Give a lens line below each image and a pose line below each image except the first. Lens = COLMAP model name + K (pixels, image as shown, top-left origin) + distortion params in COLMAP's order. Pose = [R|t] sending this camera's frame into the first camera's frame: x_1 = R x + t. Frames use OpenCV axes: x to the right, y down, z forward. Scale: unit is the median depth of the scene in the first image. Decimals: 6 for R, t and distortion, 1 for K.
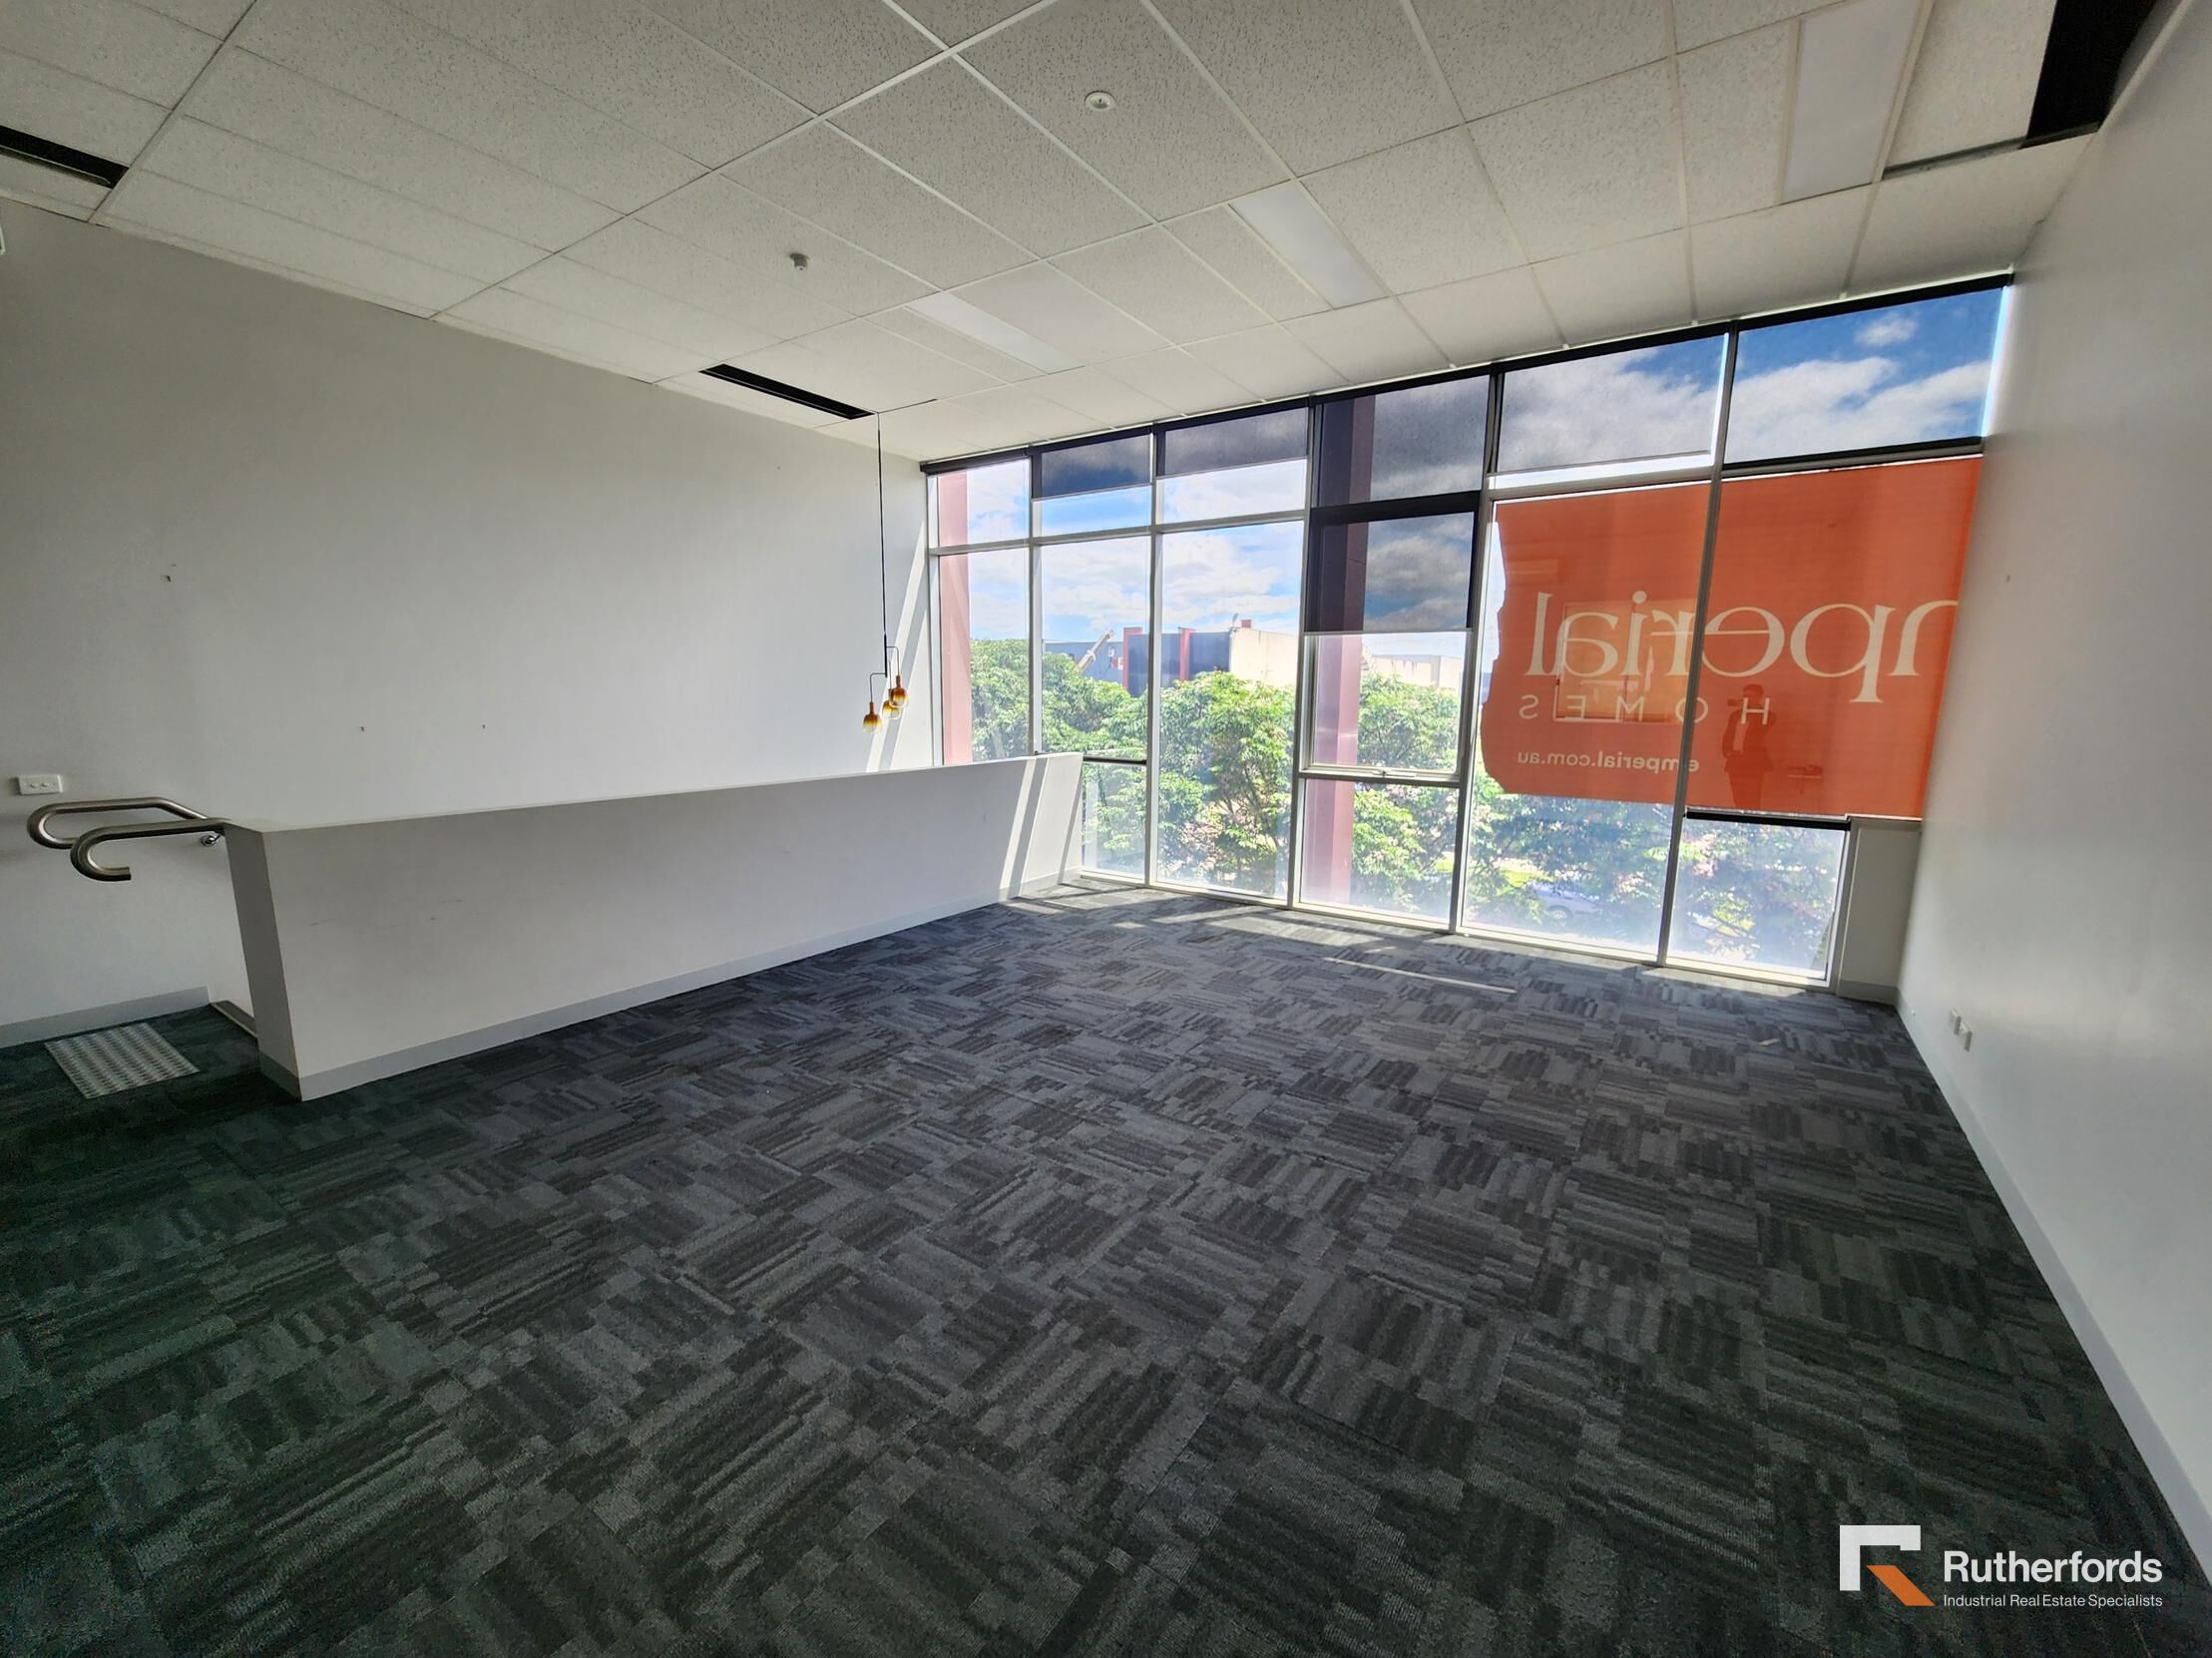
lens RADIAL K [[900.6, 0, 1112.8], [0, 900.6, 839.3], [0, 0, 1]] dist [-0.000786, 0.000086]
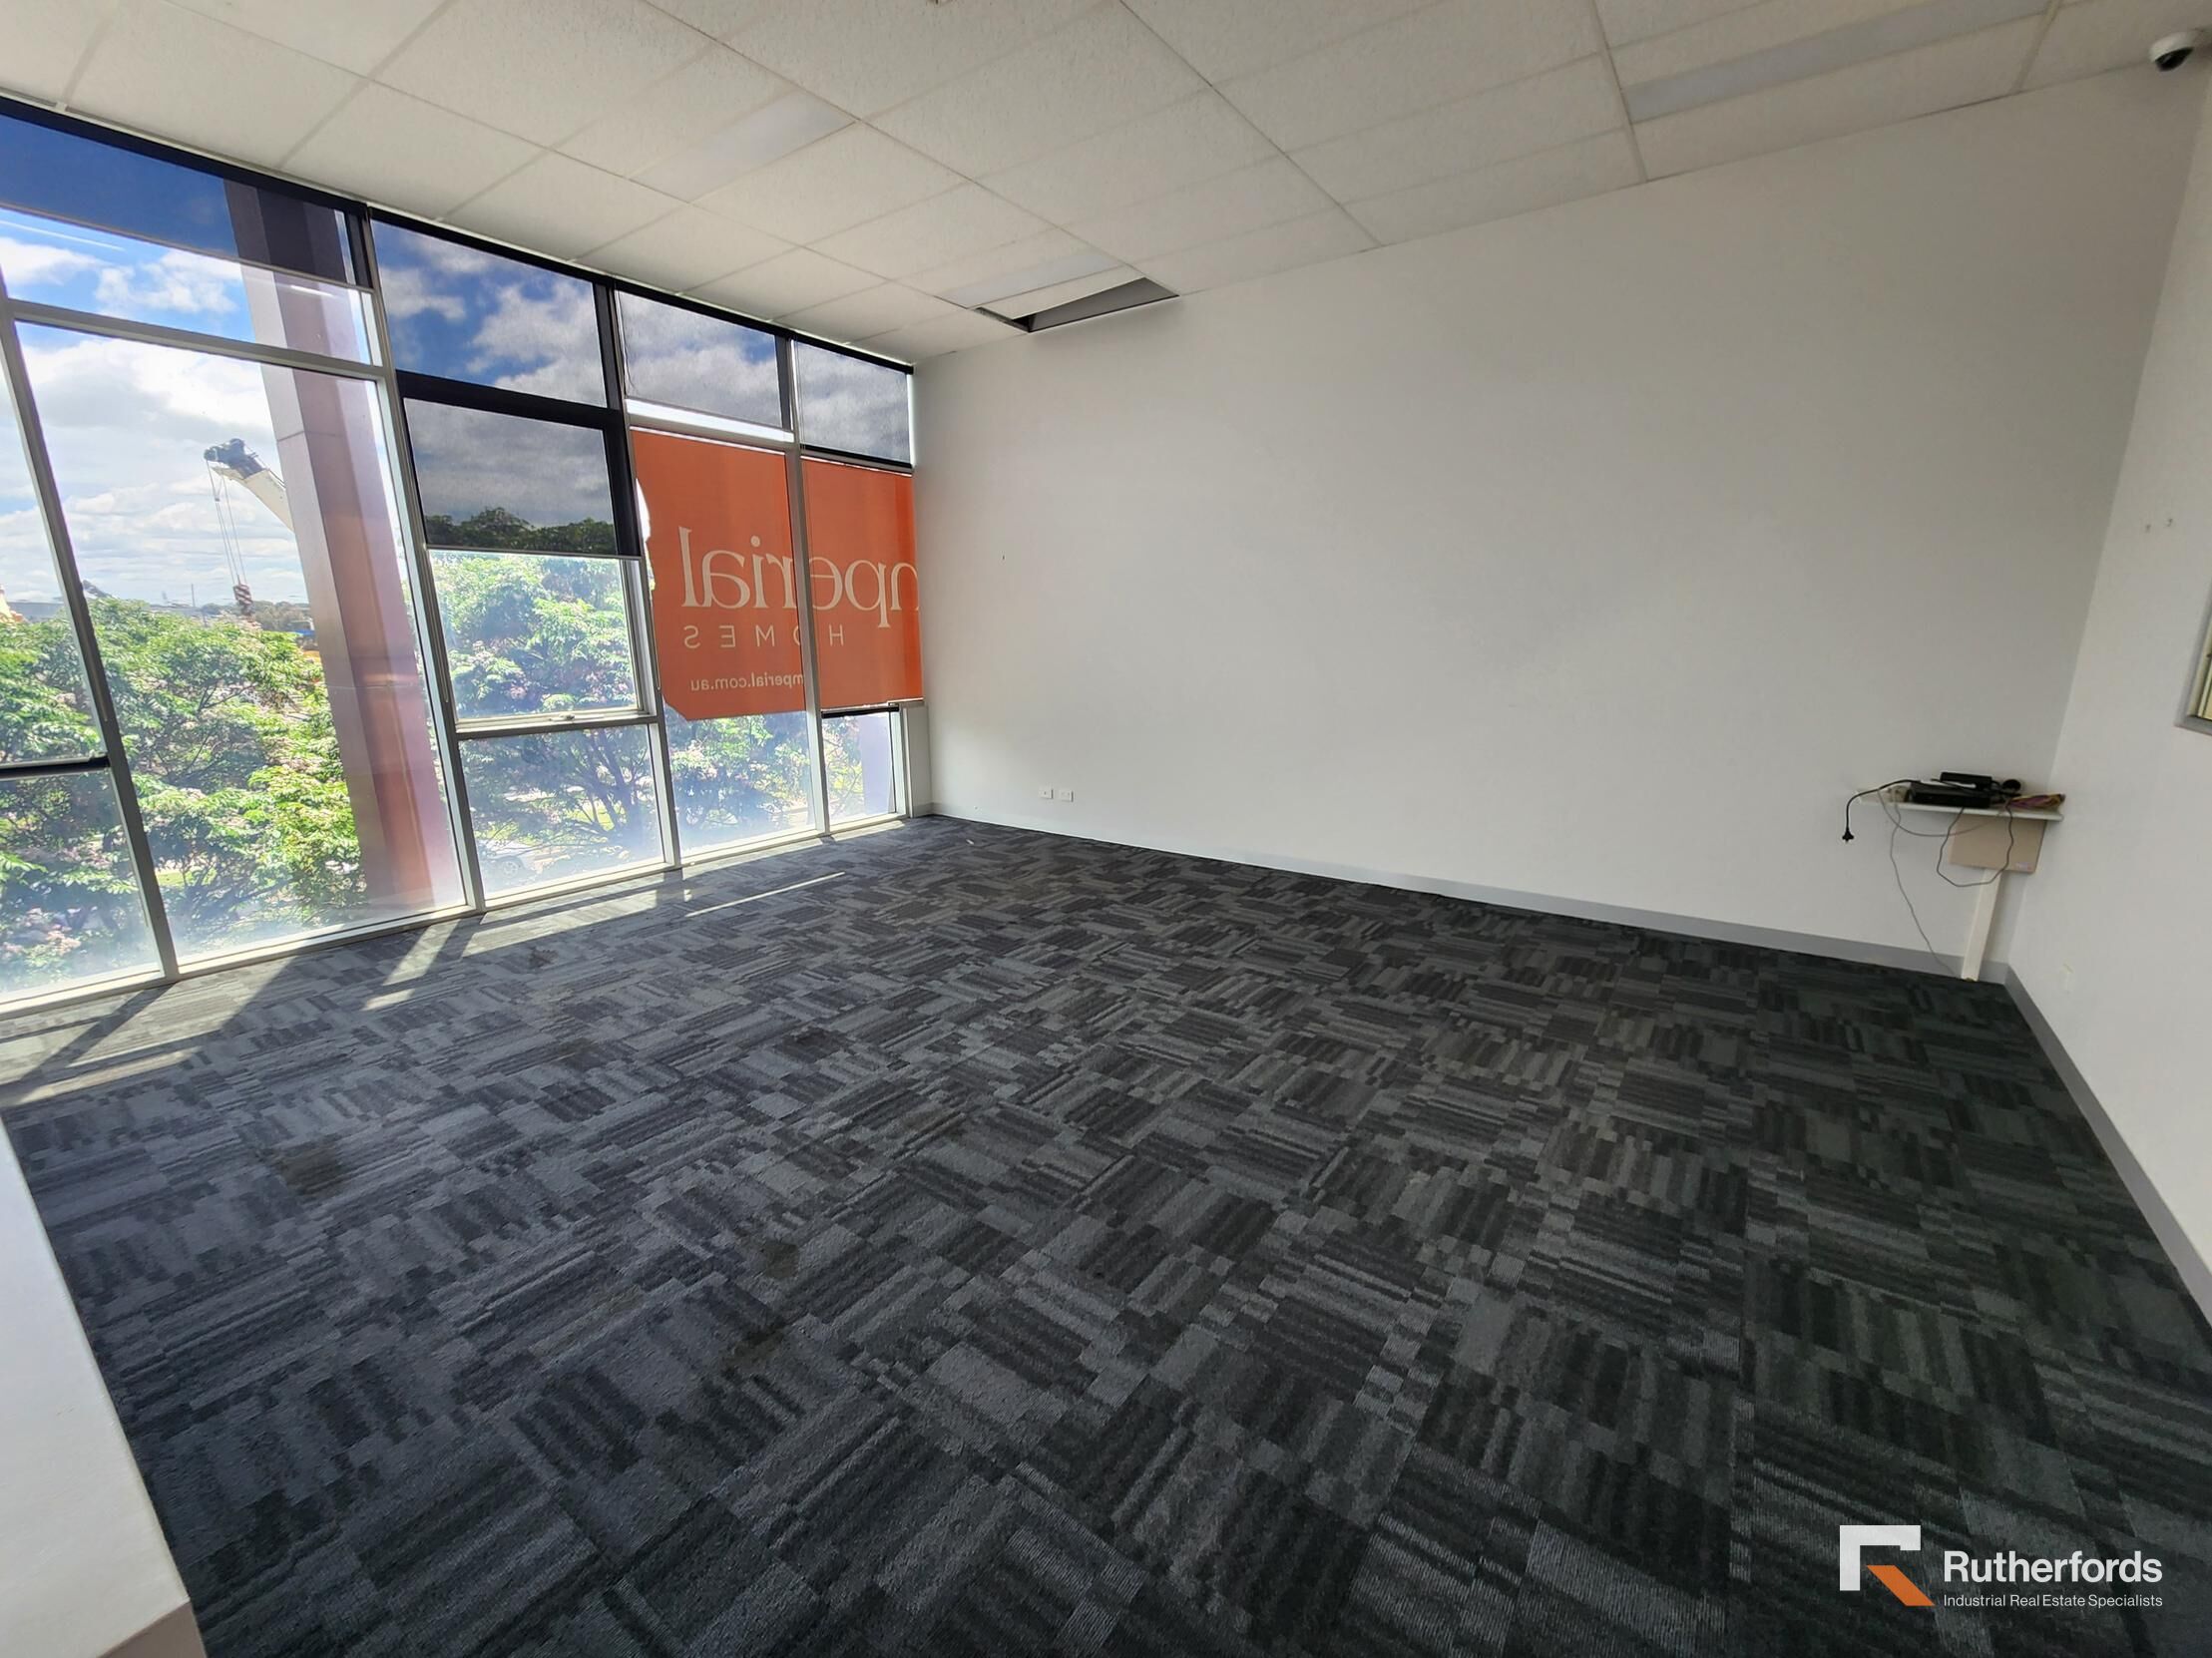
lens RADIAL K [[904.0, 0, 1113.1], [0, 904.0, 843.6], [0, 0, 1]] dist [-0.002076, 0.000392]
pose [[0.029457, -0.244620, 0.969171, -0.736345], [0.168897, 0.956869, 0.236382, -0.098068], [-0.985194, 0.156727, 0.069502, 0.569340]]
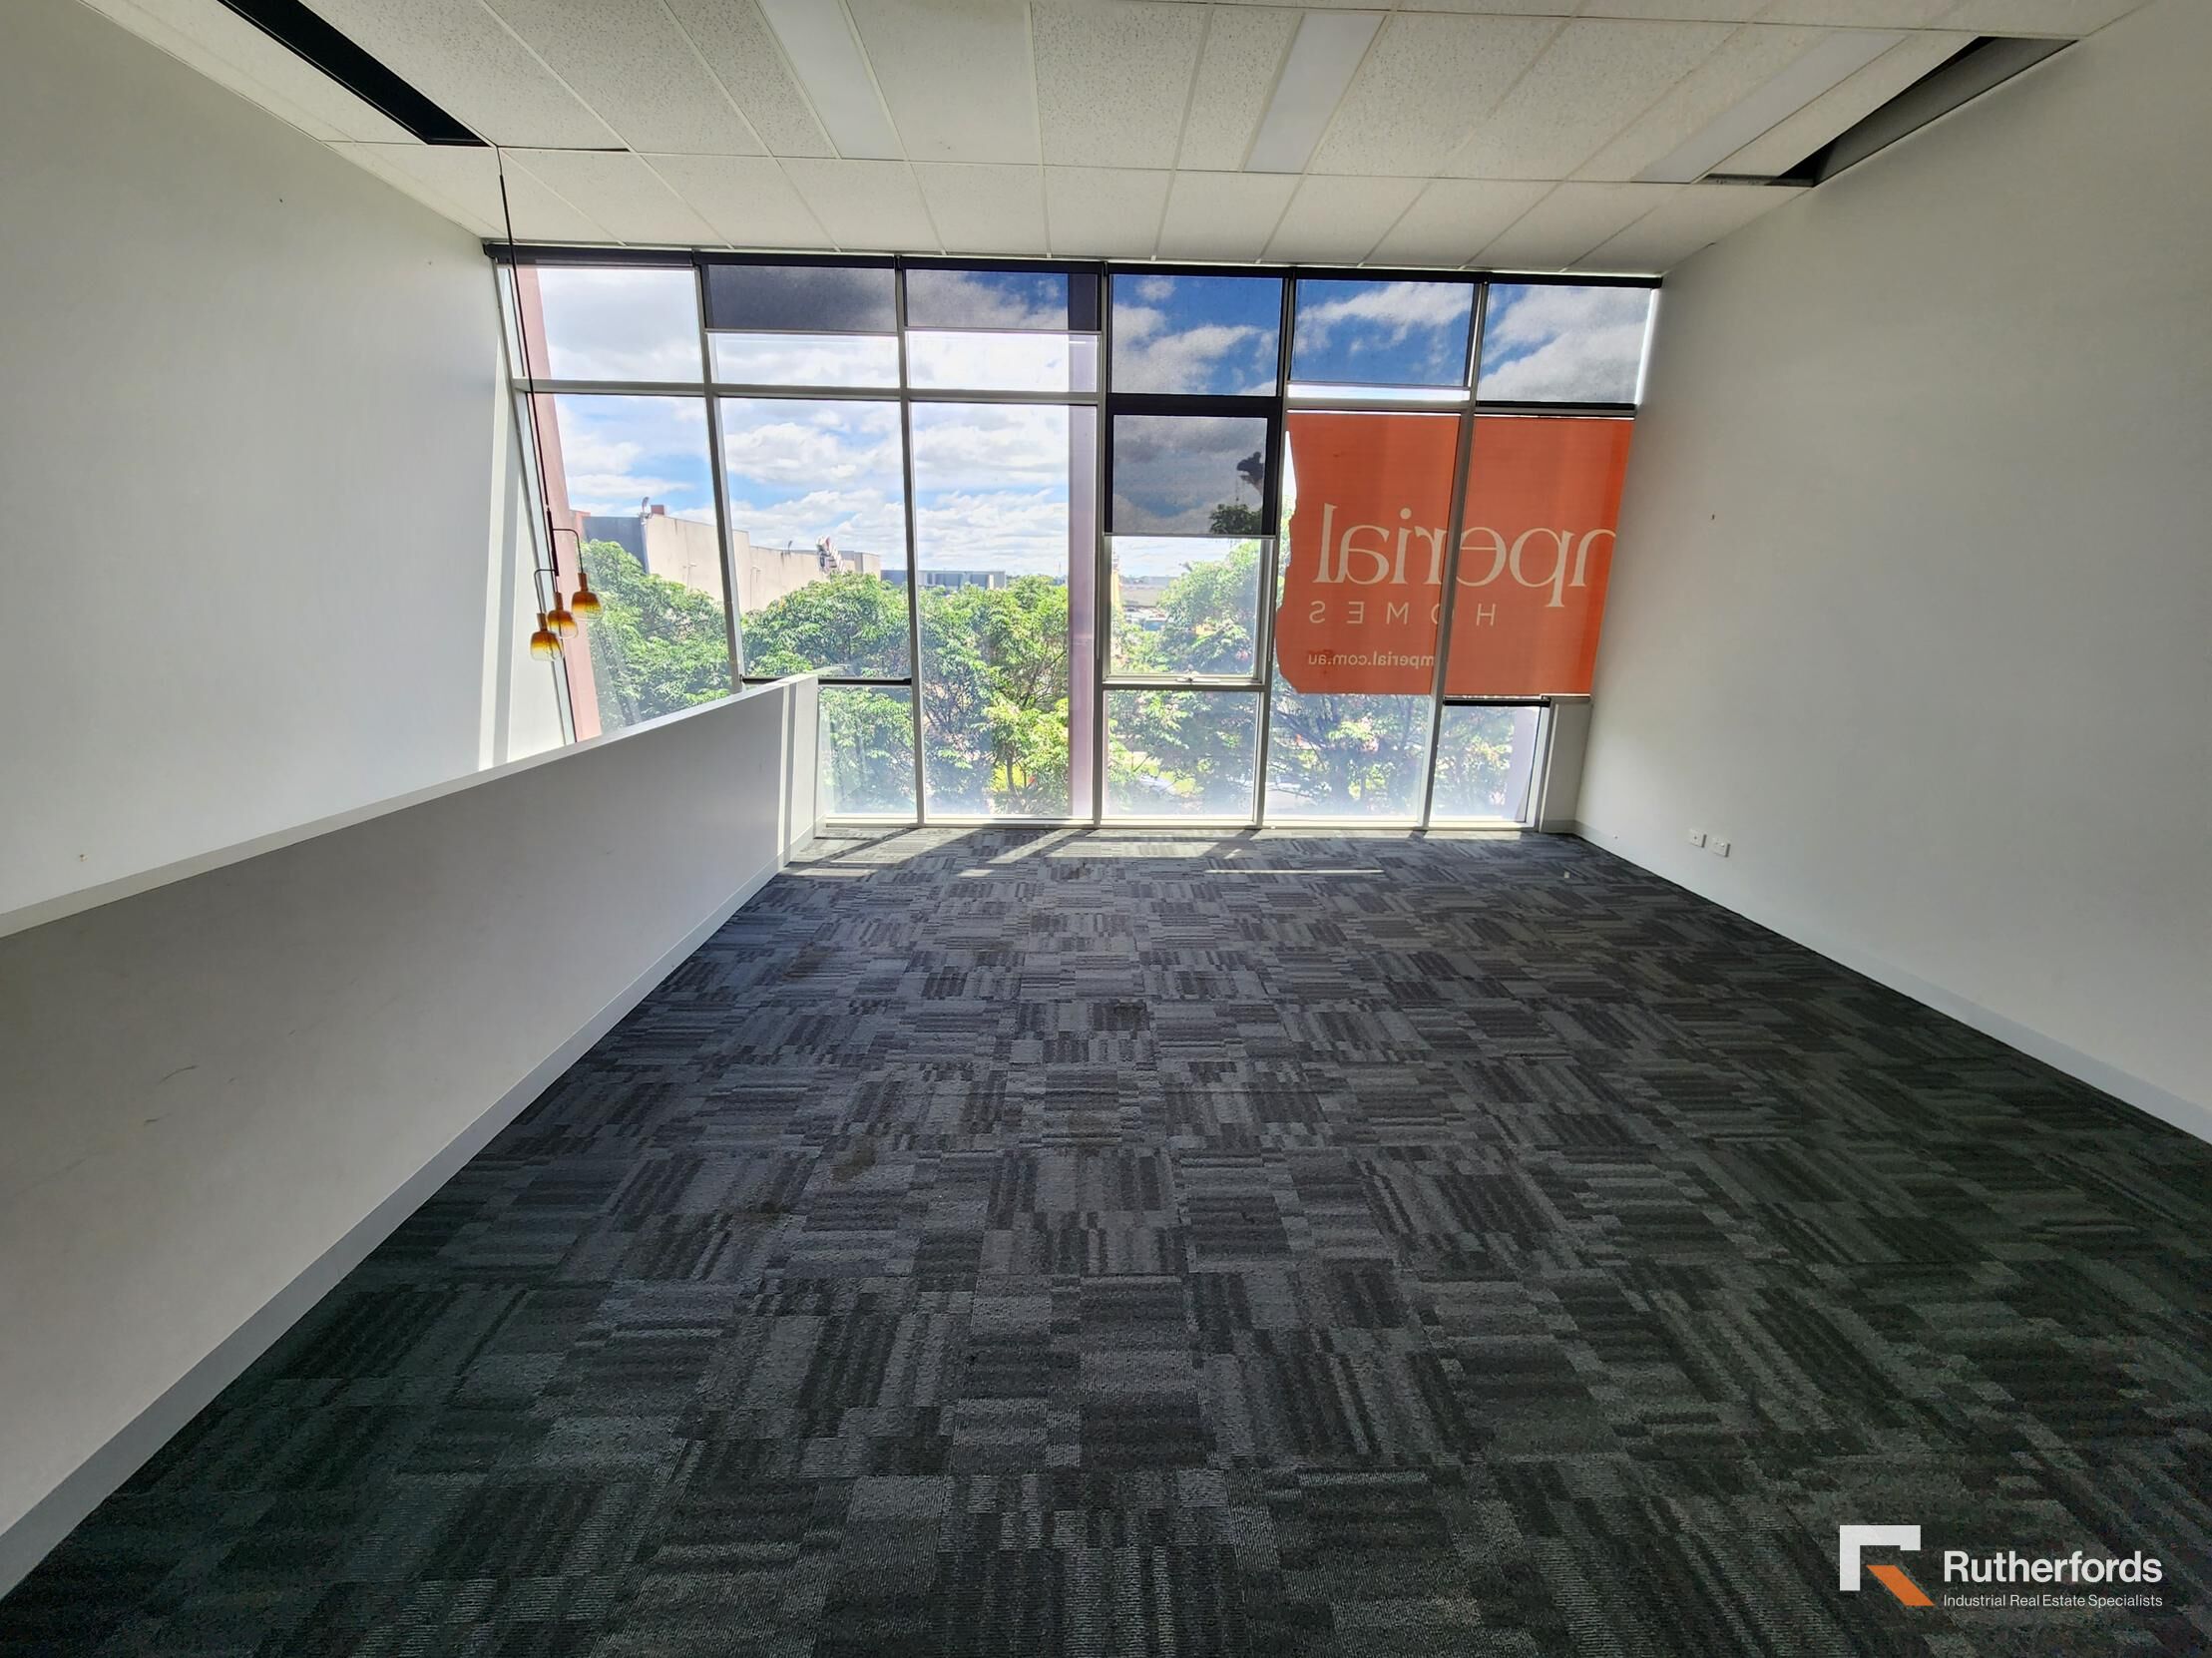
lens RADIAL K [[904.0, 0, 1113.1], [0, 904.0, 843.6], [0, 0, 1]] dist [-0.002076, 0.000392]
pose [[0.811621, -0.154856, 0.563286, -0.475127], [0.090674, 0.985934, 0.140398, -0.056185], [-0.577105, -0.062874, 0.814246, 0.283118]]
